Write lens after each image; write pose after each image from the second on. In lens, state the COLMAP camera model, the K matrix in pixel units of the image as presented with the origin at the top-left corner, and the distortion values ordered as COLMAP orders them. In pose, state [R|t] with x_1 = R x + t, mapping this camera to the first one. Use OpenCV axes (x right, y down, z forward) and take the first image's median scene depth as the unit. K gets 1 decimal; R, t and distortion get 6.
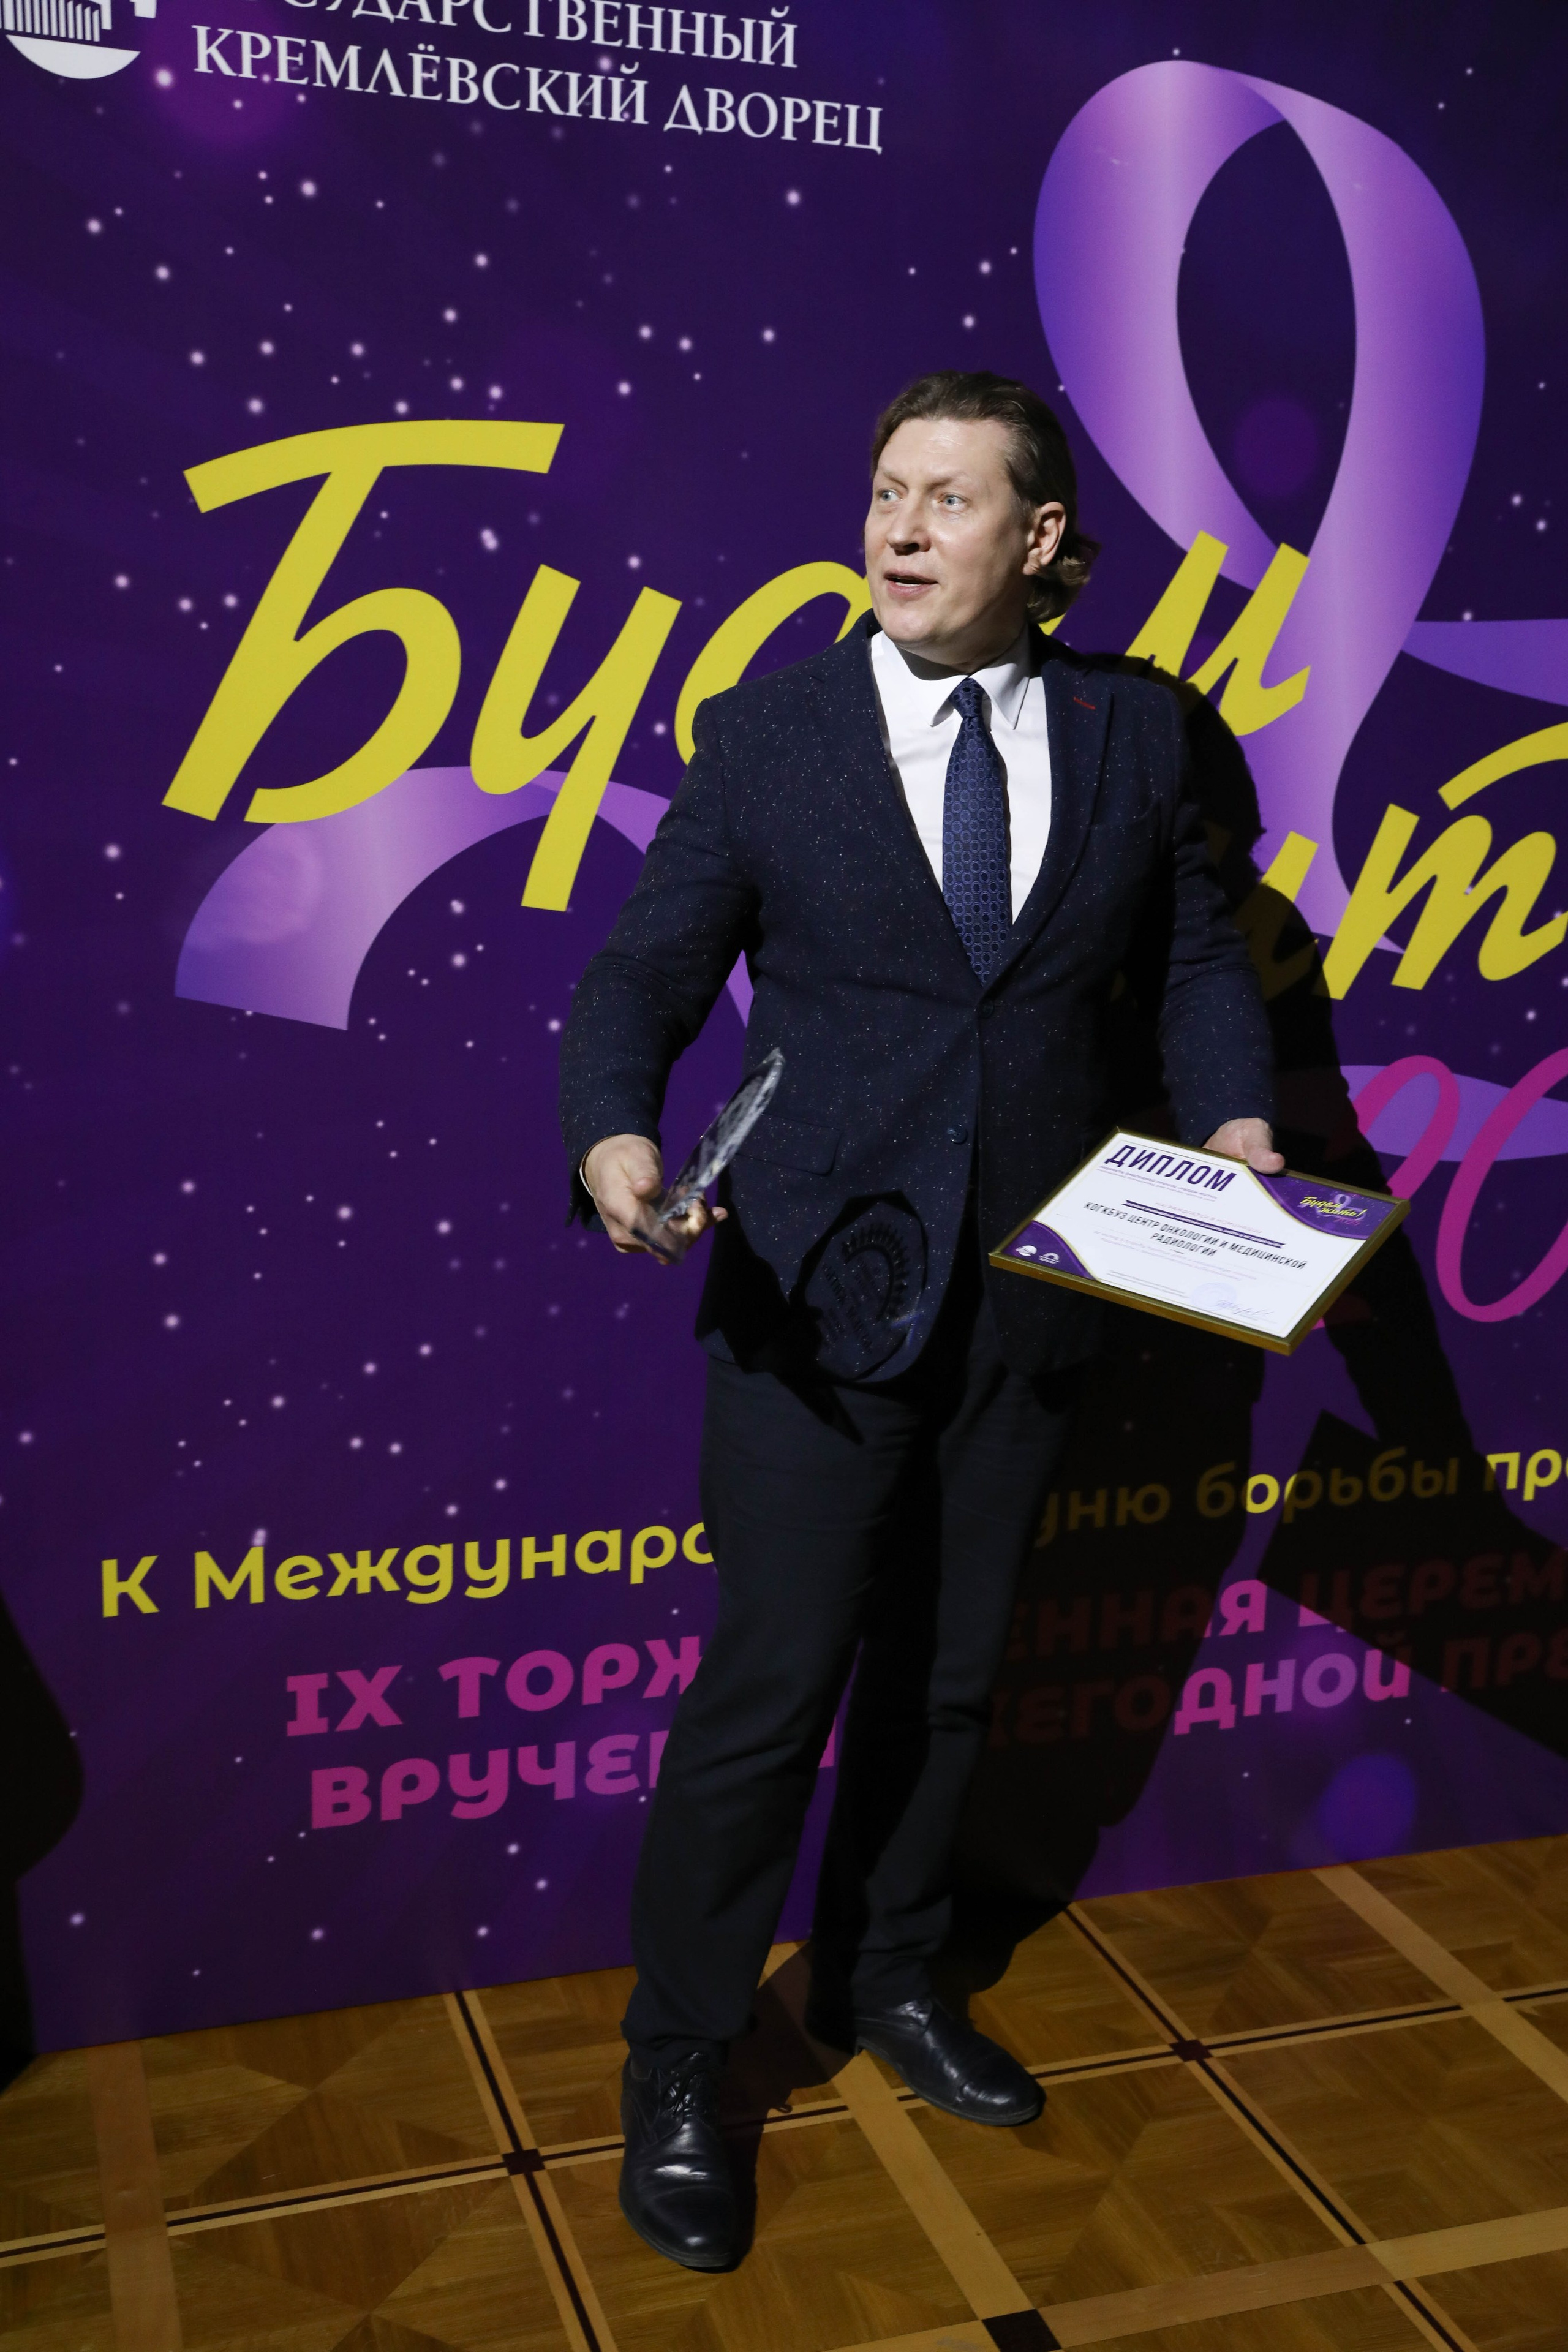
lens RADIAL K [[2453.4, 0, 782.1], [0, 2453.4, 1179.2], [0, 0, 1]] dist [-0.005558, 0.118474]
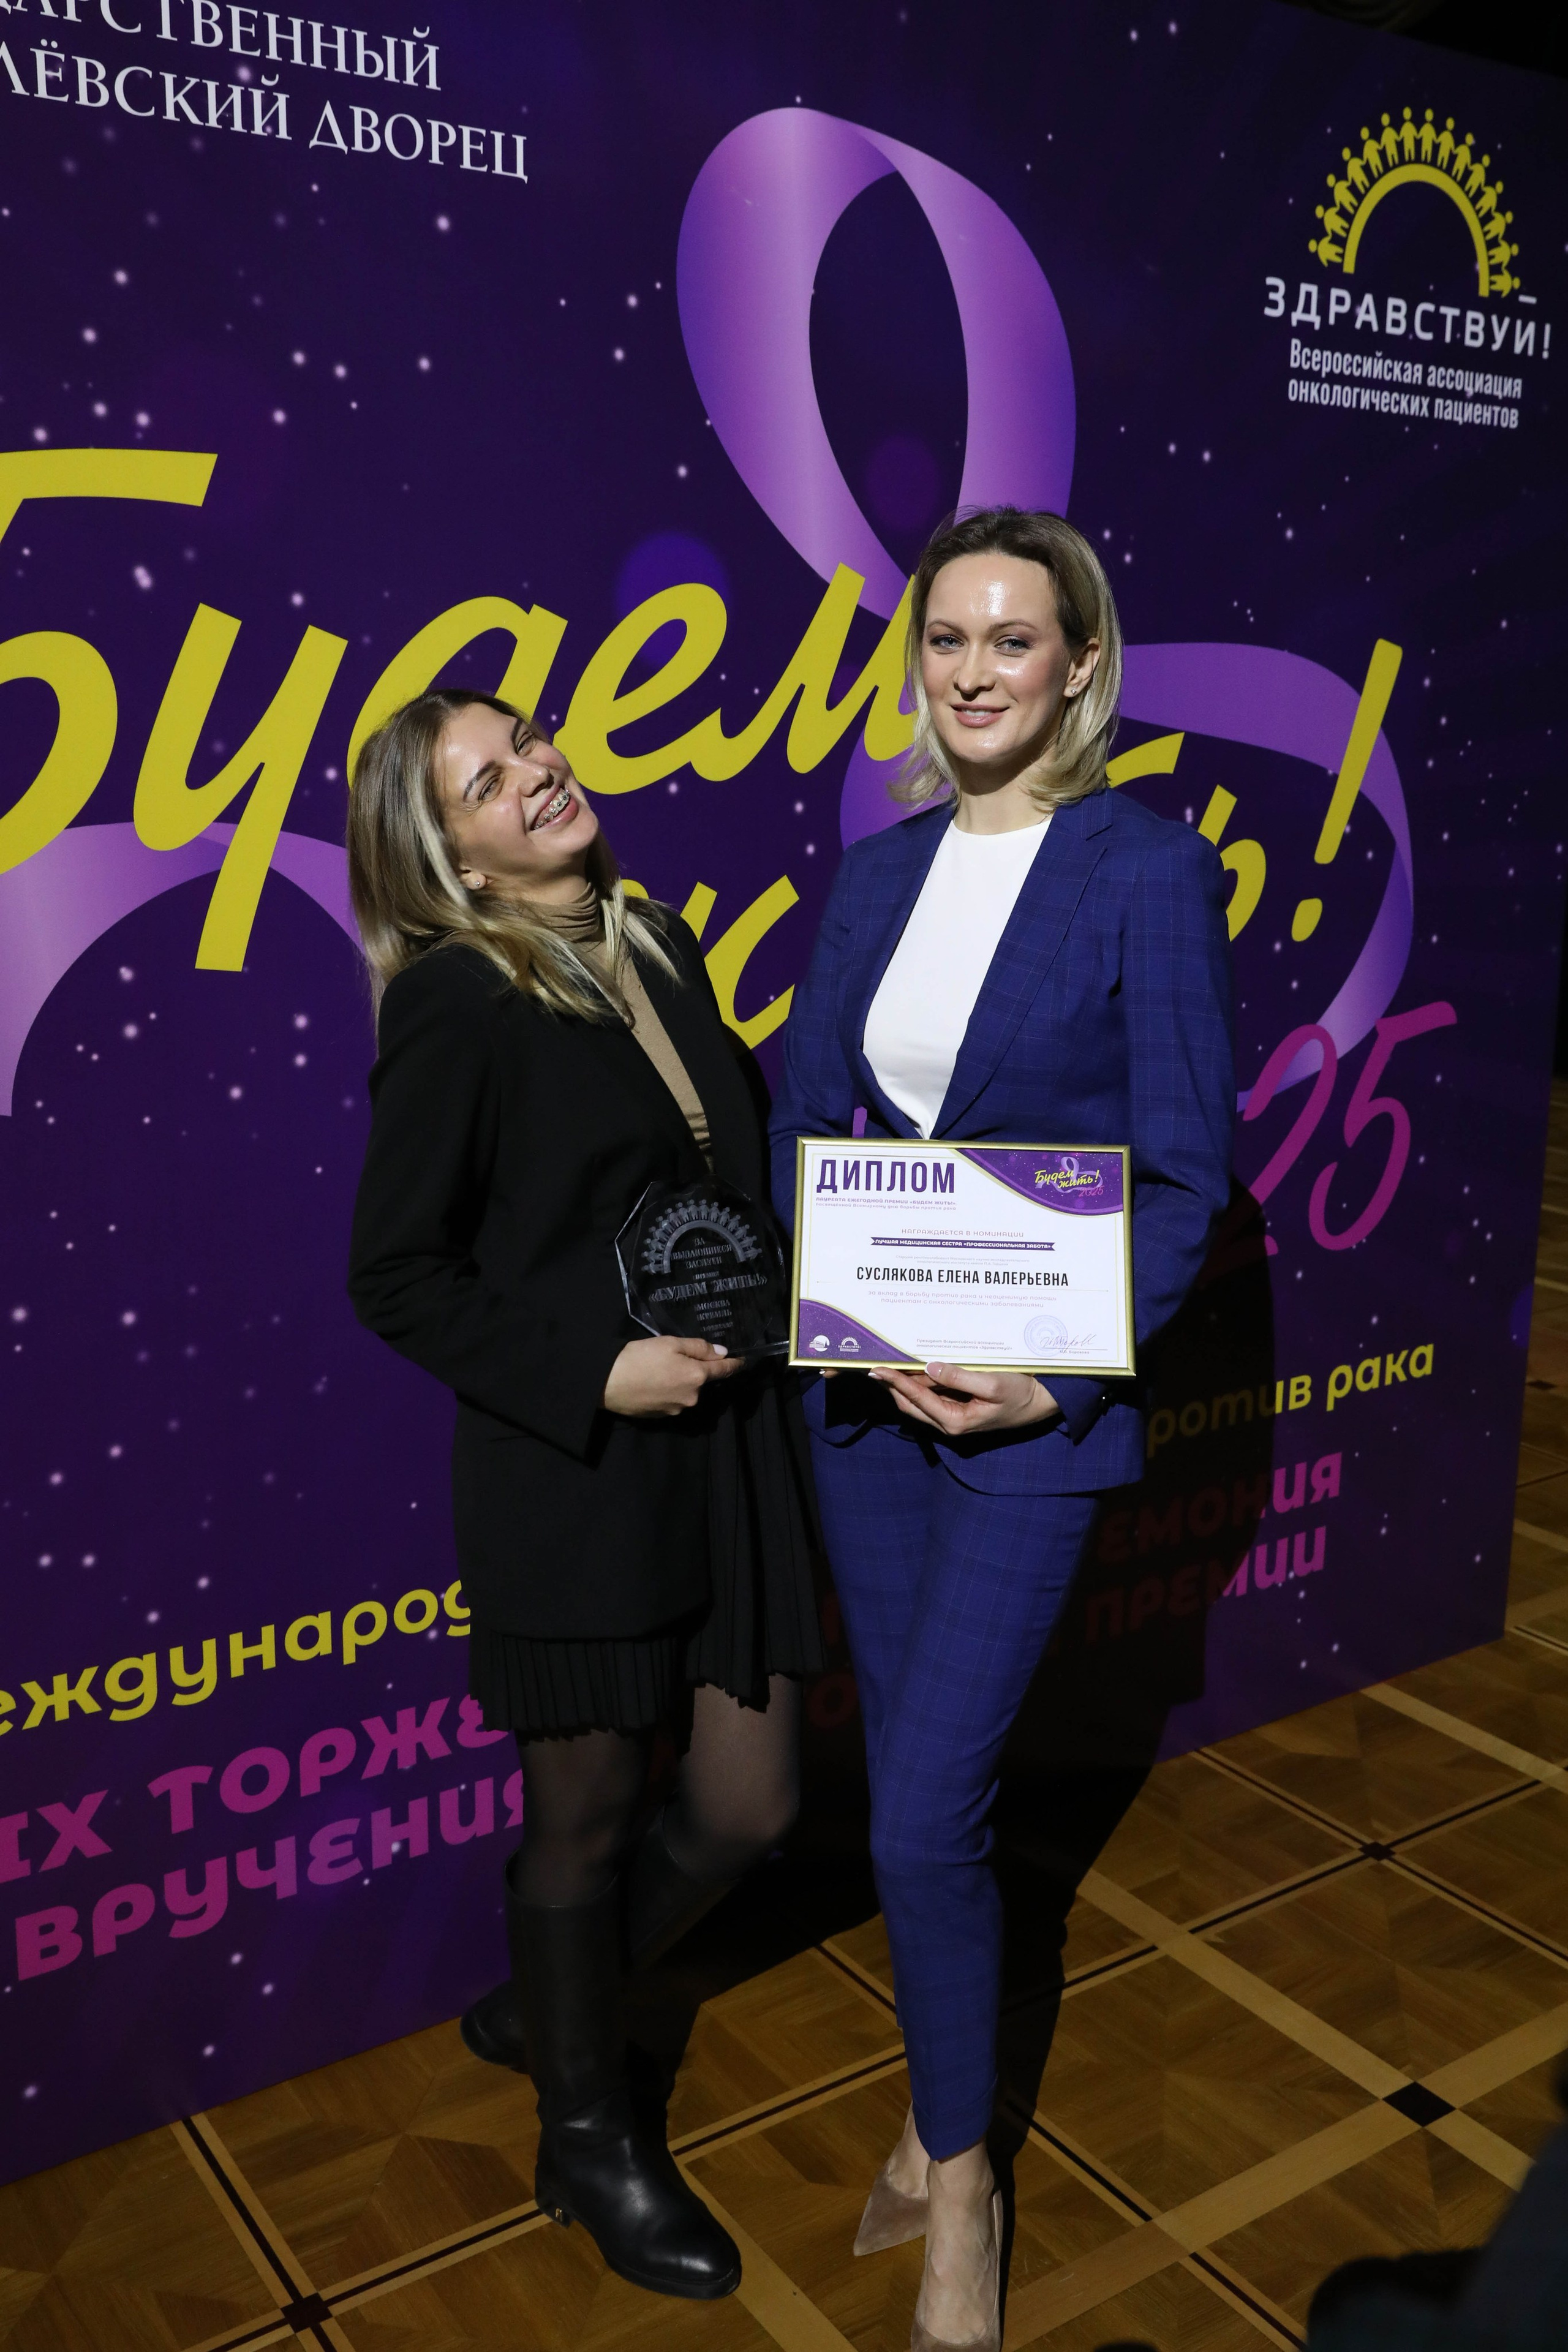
lens RADIAL K [[2170.4, 0, 782.1], [0, 2170.4, 1110.3], [0, 0, 1]] dist [-0.055757, 0.109398]
pose [[0.961945, -0.069395, 0.264284, -0.115084], [0.070336, 0.997506, 0.005913, -0.047891], [-0.264035, 0.012901, 0.964427, 0.154155]]
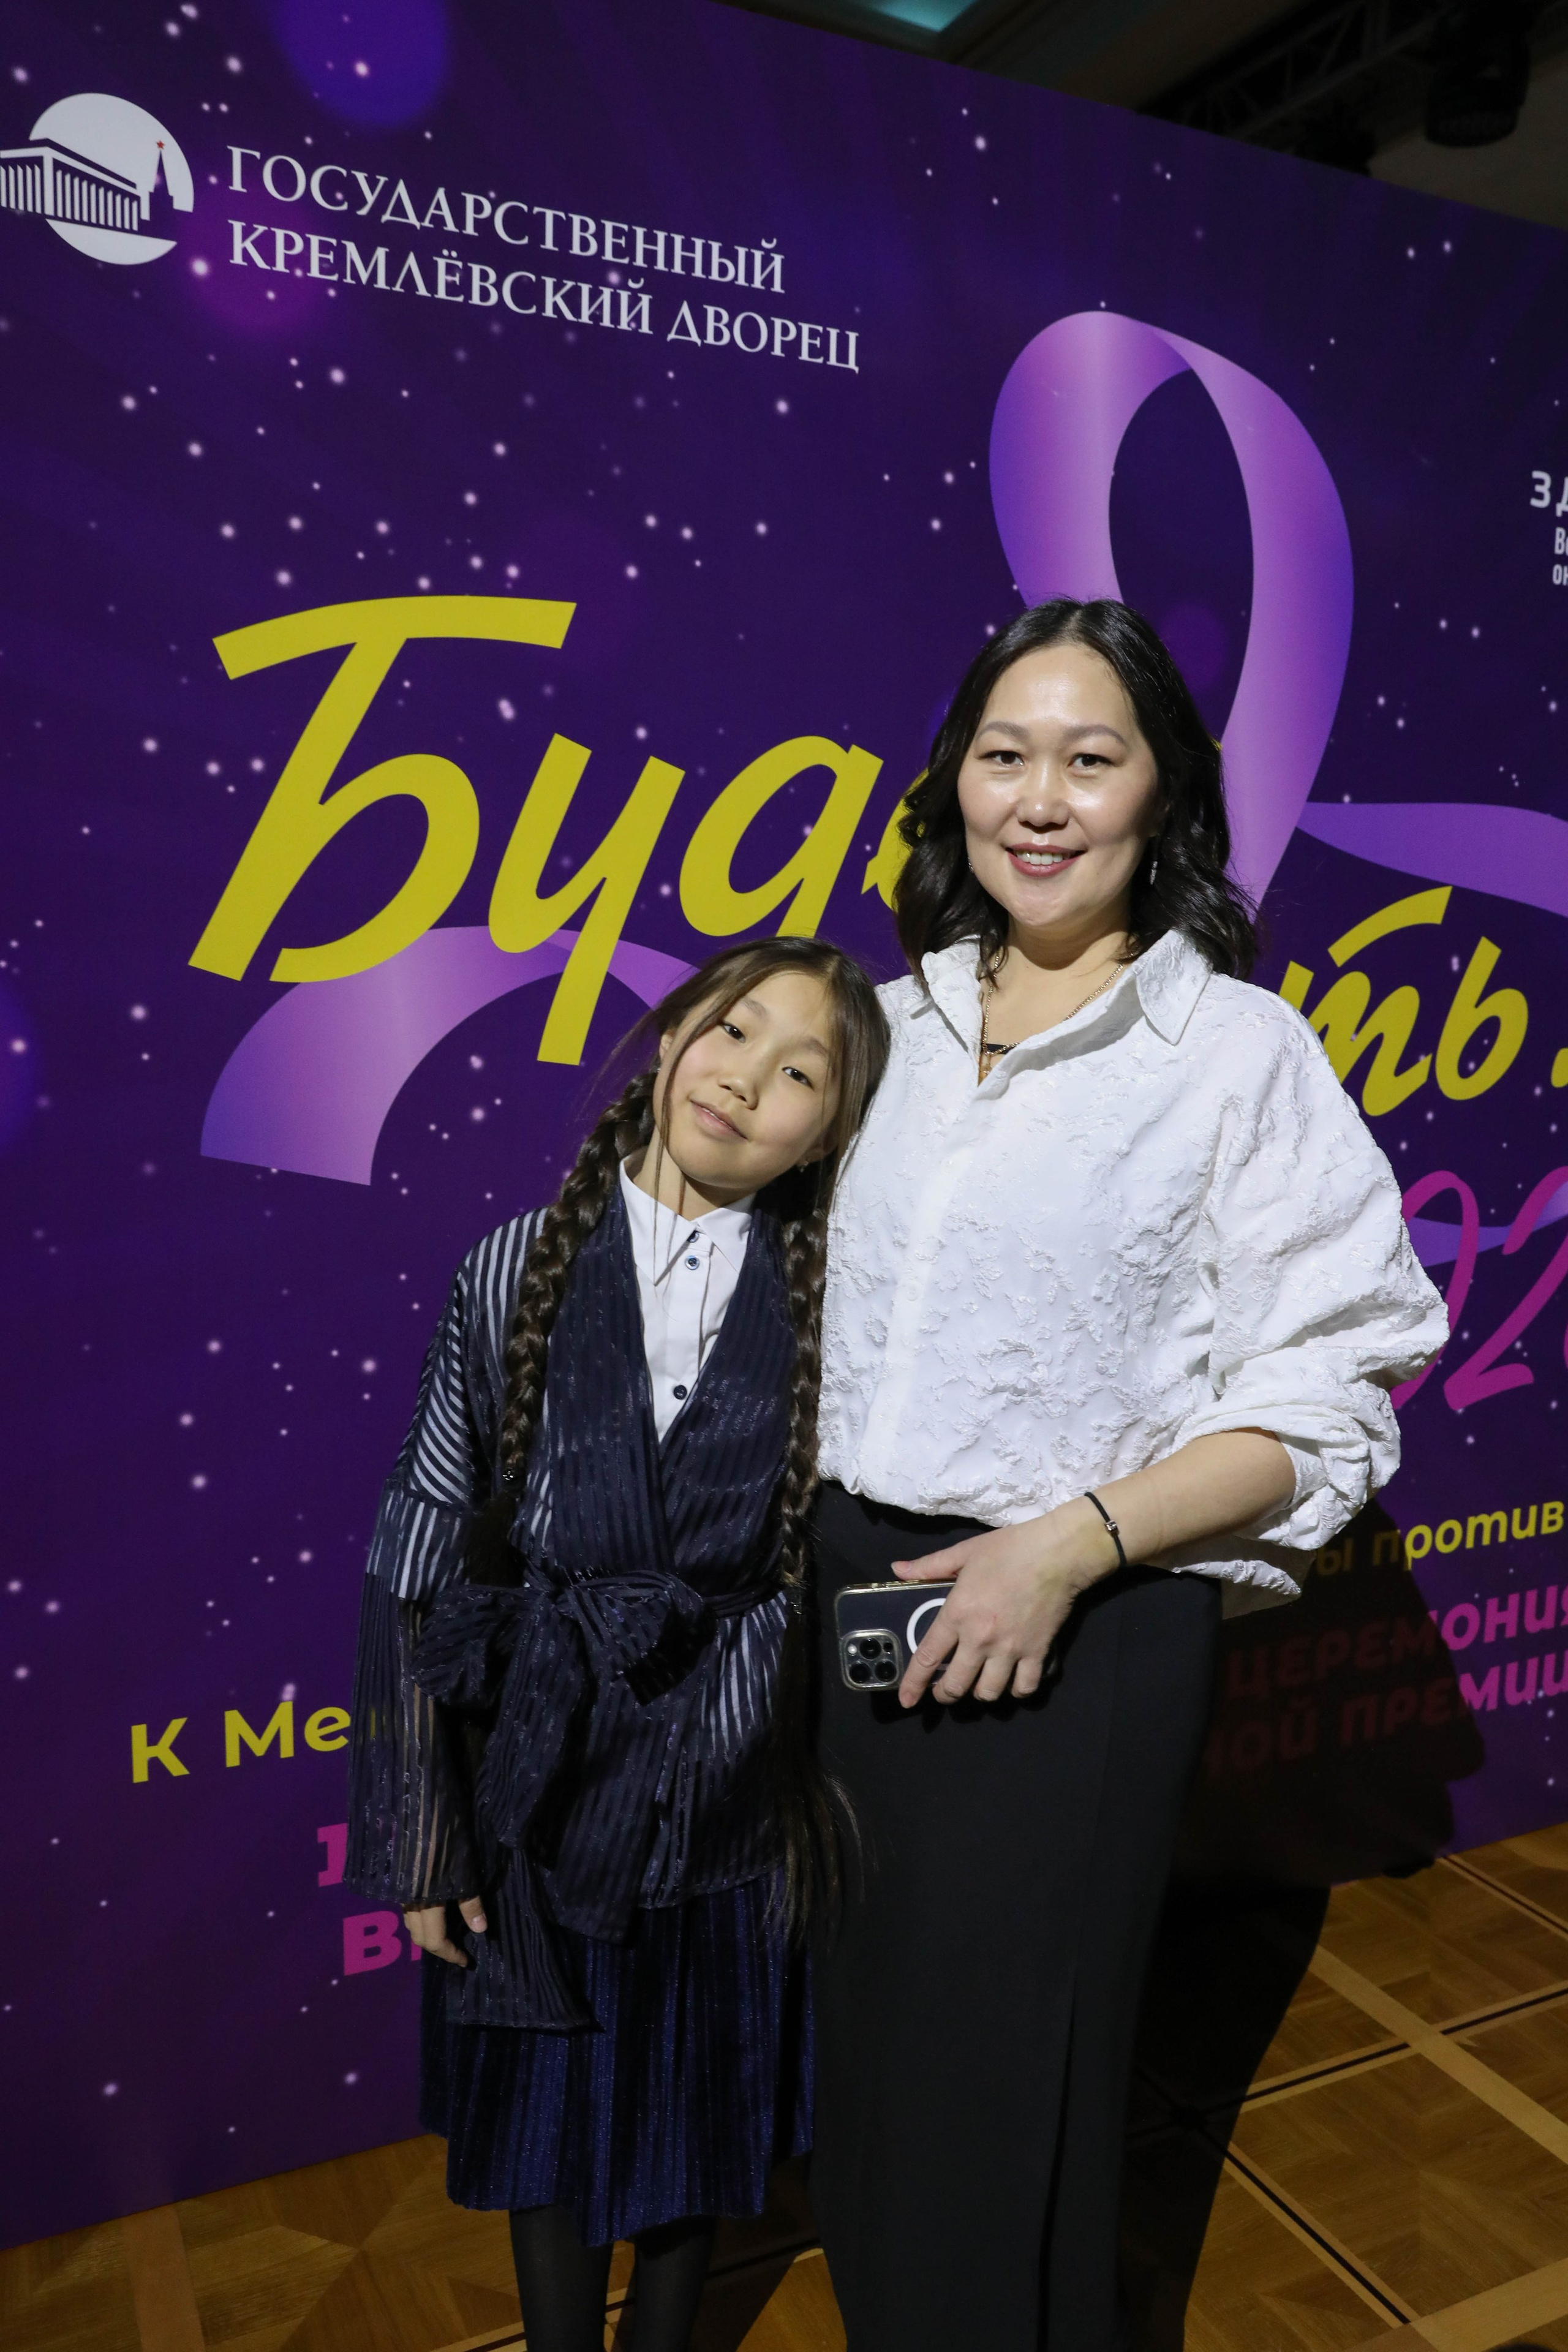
lens RADIAL K [[1834.9, 0, 778.6], [0, 1834.9, 1161.8], [0, 0, 1]] dist [-0.090546, 0.097413]
pose [[0.992348, -0.025842, 0.120734, -0.101895], [0.034518, 0.996927, -0.070328, -0.011660], [-0.118546, 0.073957, 0.990190, 0.234884]]
